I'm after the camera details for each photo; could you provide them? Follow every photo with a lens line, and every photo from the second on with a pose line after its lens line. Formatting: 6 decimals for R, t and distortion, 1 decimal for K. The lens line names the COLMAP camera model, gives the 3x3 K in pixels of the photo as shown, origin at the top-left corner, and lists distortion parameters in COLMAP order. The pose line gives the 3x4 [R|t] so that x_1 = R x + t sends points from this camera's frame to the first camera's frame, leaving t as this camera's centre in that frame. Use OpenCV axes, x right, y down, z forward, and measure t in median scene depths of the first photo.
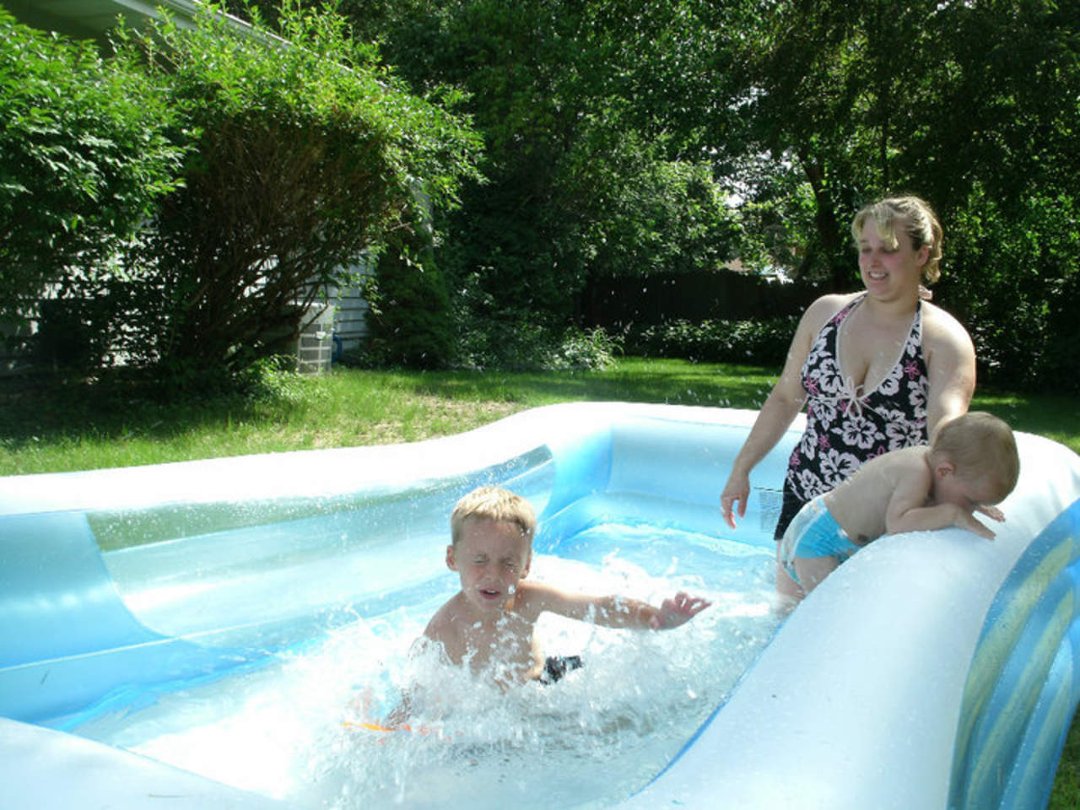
lens RADIAL K [[1111.1, 0, 564.6], [0, 1111.1, 408.4], [0, 0, 1]] dist [-0.295708, 0.385860]
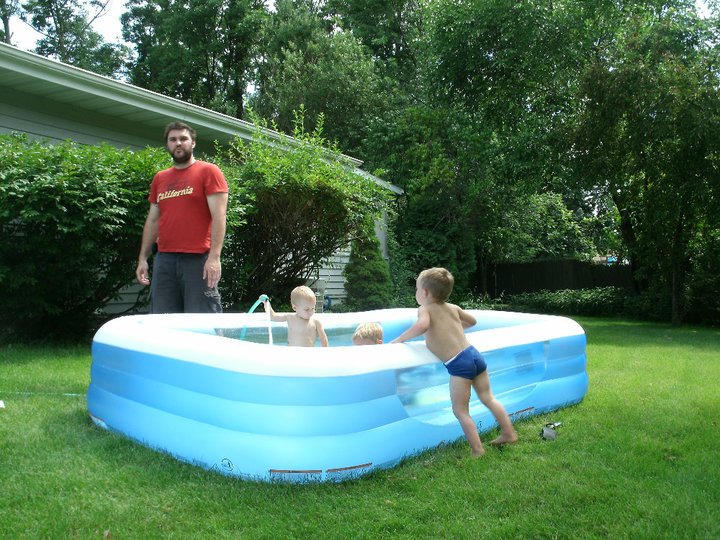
lens RADIAL K [[740.7, 0, 376.4], [0, 740.7, 272.3], [0, 0, 1]] dist [-0.295708, 0.385860]
pose [[0.986479, -0.005604, -0.163789, 0.113273], [-0.012124, 0.994181, -0.107038, 0.039462], [0.163436, 0.107576, 0.980671, -0.312629]]
